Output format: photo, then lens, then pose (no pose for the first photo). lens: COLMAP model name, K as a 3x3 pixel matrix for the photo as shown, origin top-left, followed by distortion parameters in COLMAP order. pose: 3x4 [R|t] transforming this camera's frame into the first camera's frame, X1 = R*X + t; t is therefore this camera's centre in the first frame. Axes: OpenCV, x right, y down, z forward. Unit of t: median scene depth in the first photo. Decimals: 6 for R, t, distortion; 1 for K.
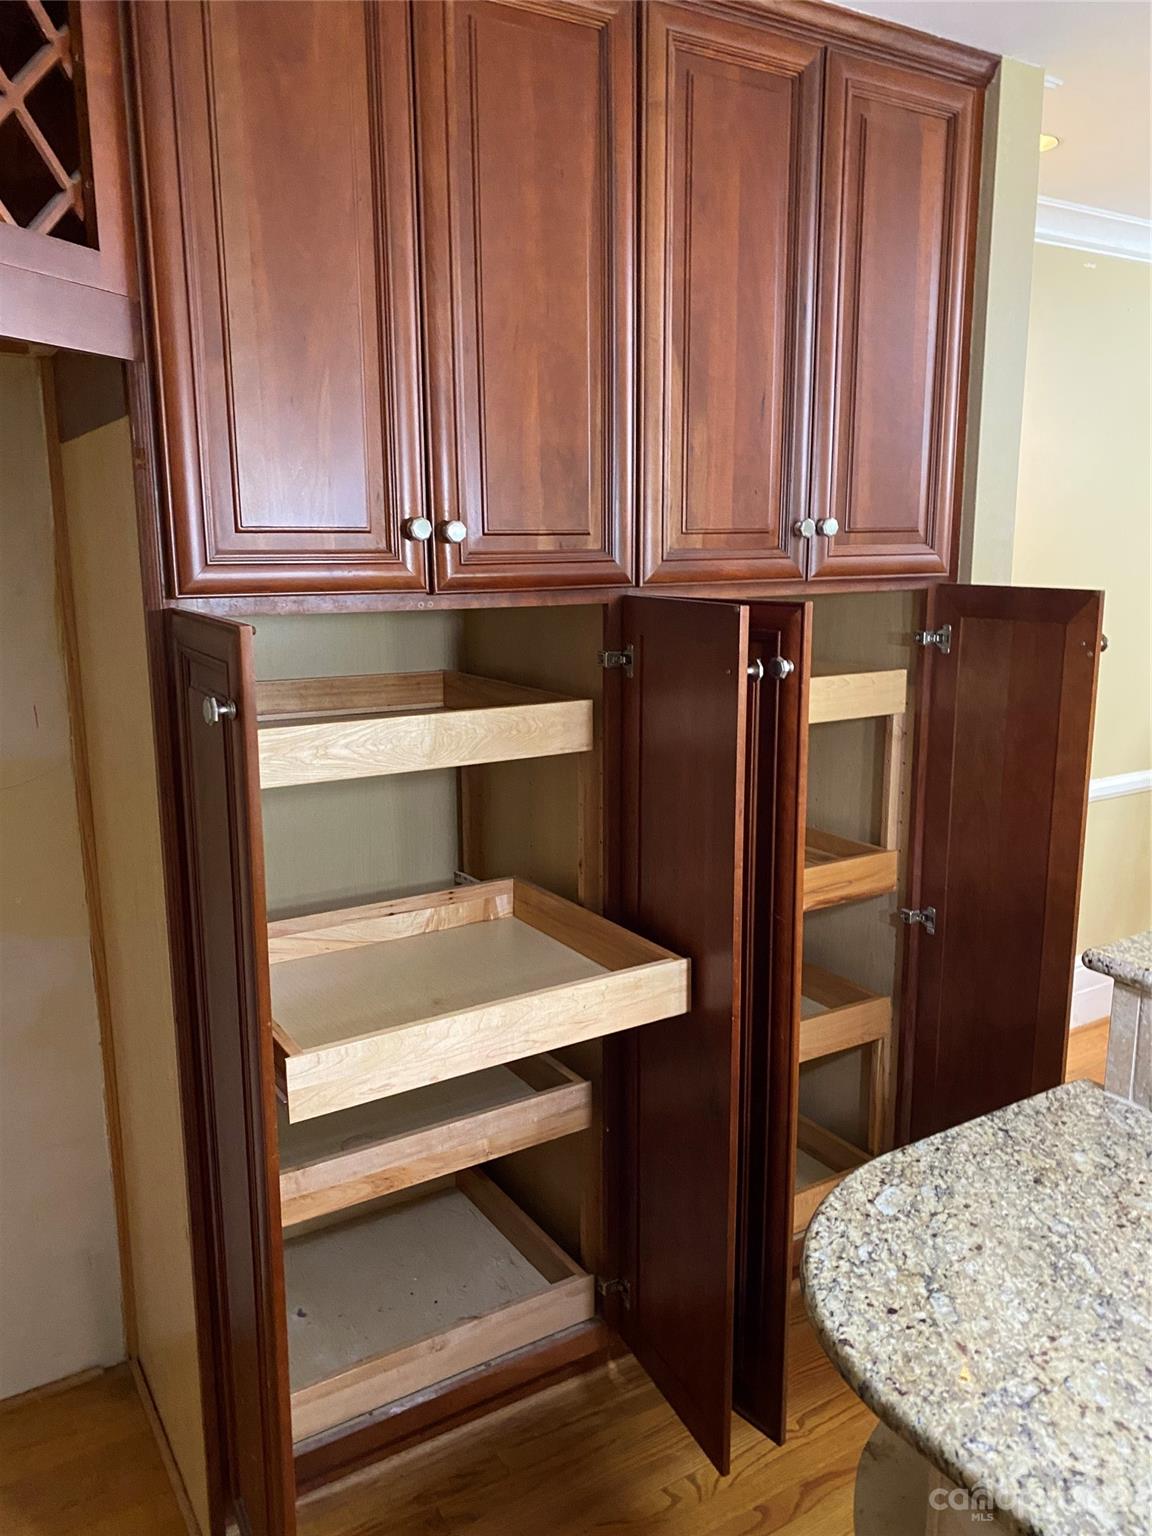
lens RADIAL K [[1168.2, 0, 574.9], [0, 1168.2, 762.8], [0, 0, 1]] dist [0.036171, -0.042246]
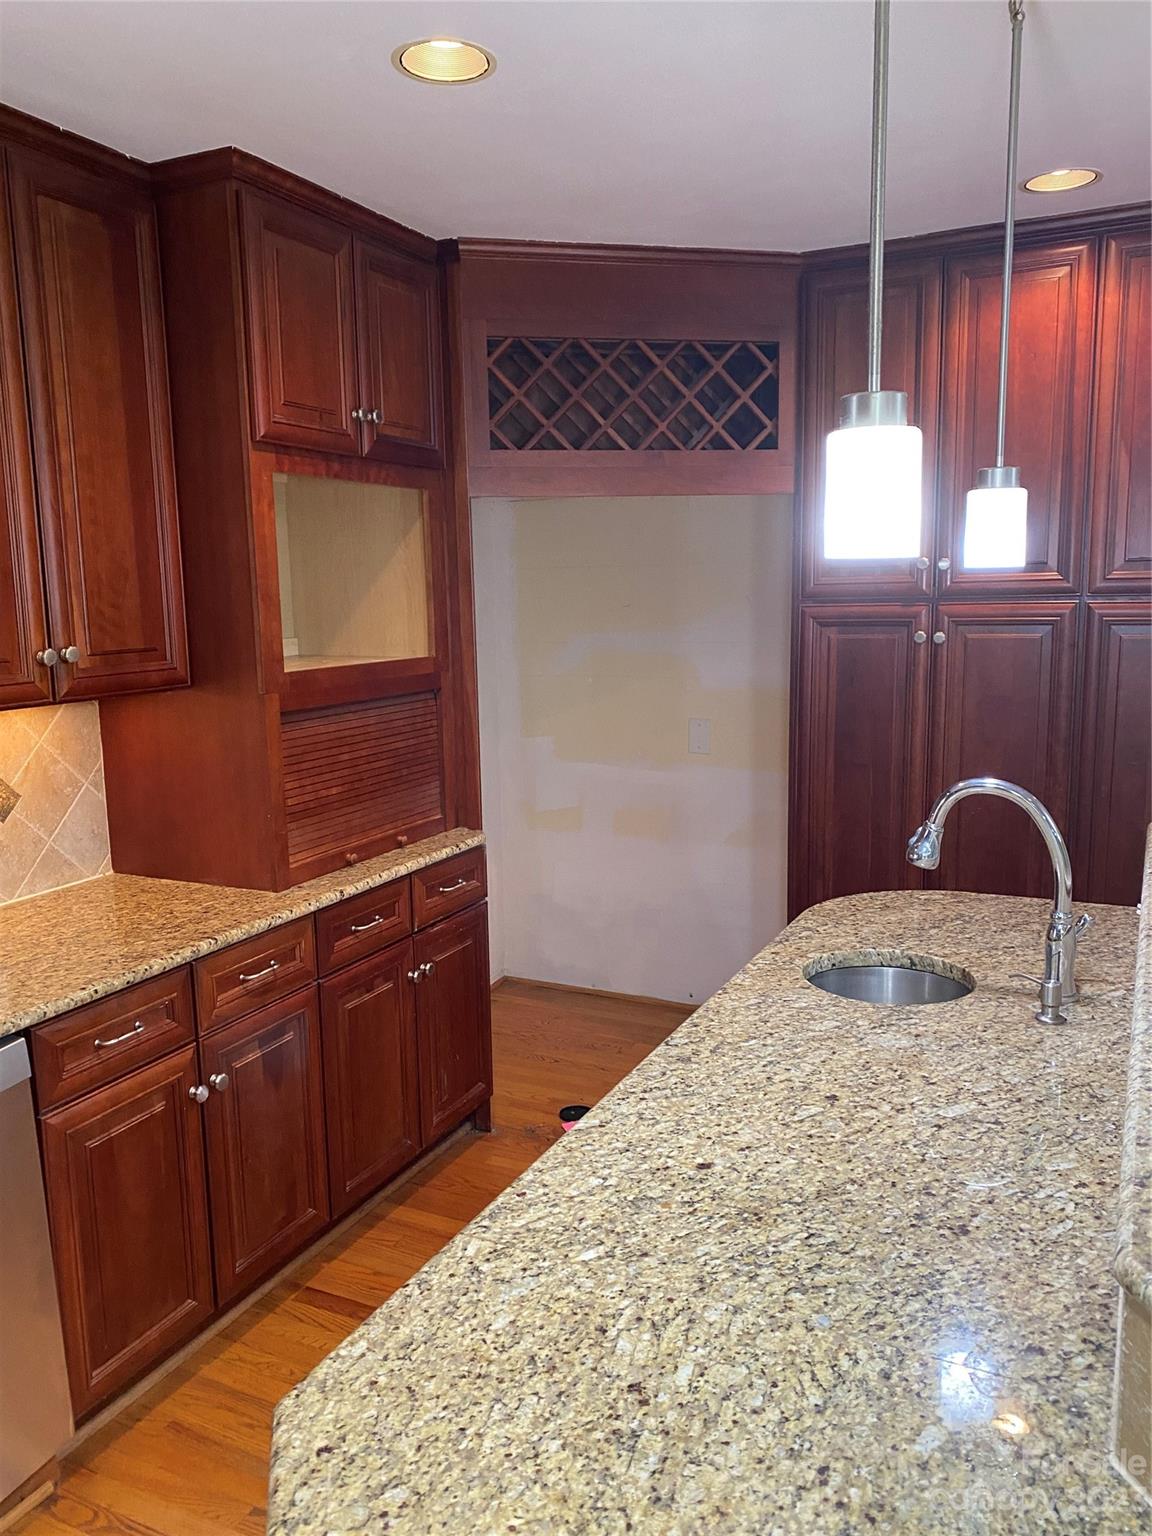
lens RADIAL K [[1168.2, 0, 568.0], [0, 1168.2, 769.9], [0, 0, 1]] dist [0.036171, -0.042246]
pose [[0.533043, 0.125031, -0.836799, 1.716130], [-0.144272, 0.987968, 0.055716, 0.147785], [0.833697, 0.091027, 0.544668, -0.675268]]
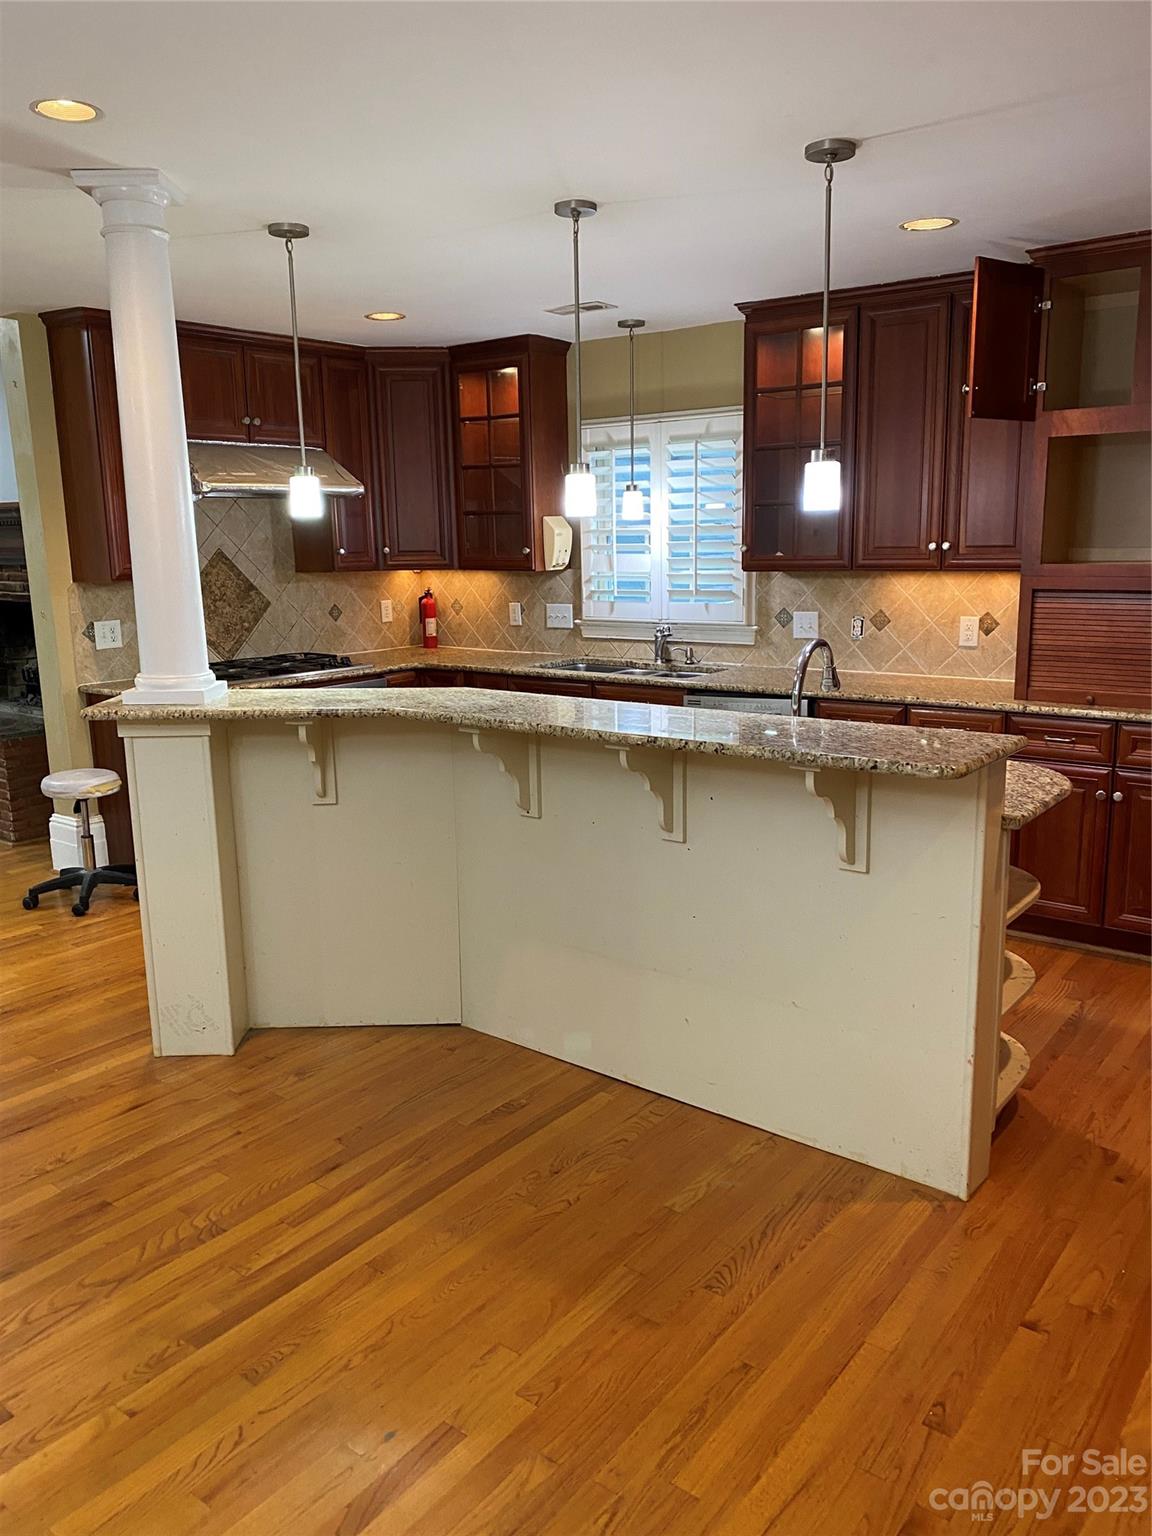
lens RADIAL K [[1168.2, 0, 570.7], [0, 1168.2, 774.0], [0, 0, 1]] dist [0.036171, -0.042246]
pose [[-0.935862, 0.092606, -0.339979, 2.157881], [-0.043022, 0.927599, 0.371092, -0.513604], [0.349730, 0.361918, -0.864121, 2.951066]]
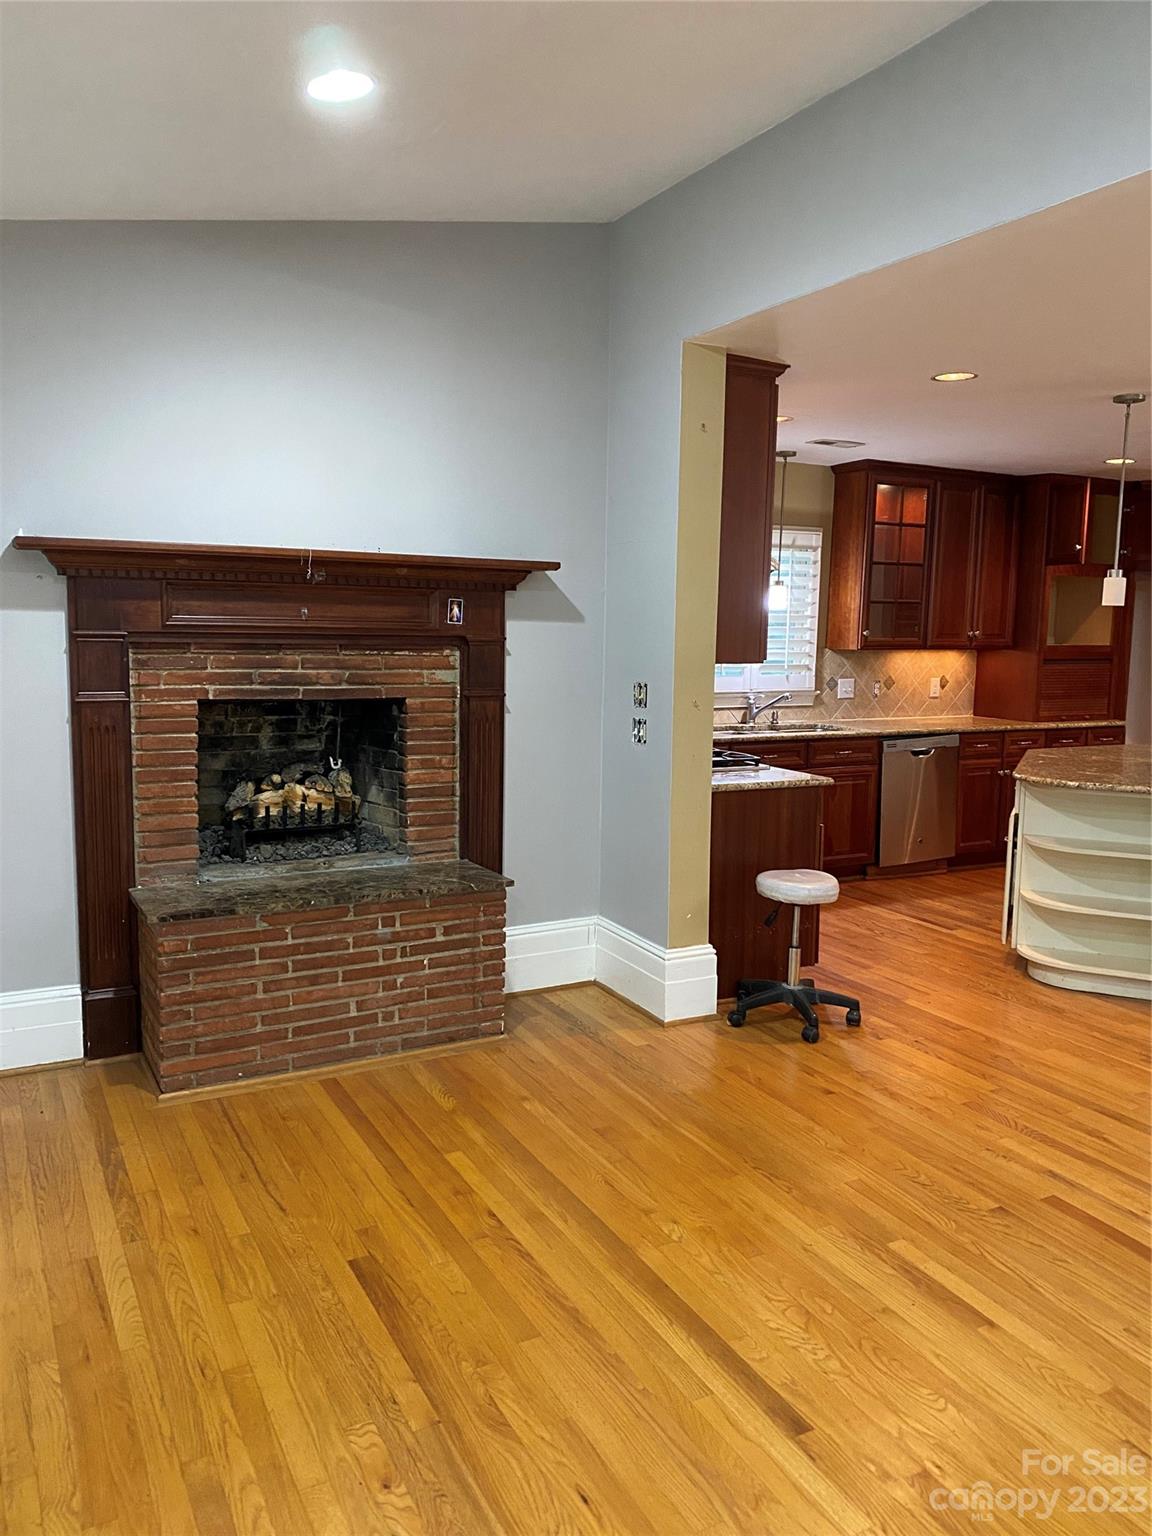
lens RADIAL K [[1168.2, 0, 574.6], [0, 1168.2, 767.6], [0, 0, 1]] dist [0.036171, -0.042246]
pose [[-0.063917, 0.130469, -0.989390, 6.152003], [-0.207005, 0.968121, 0.141037, 0.443231], [0.976250, 0.213823, -0.034872, -2.082791]]
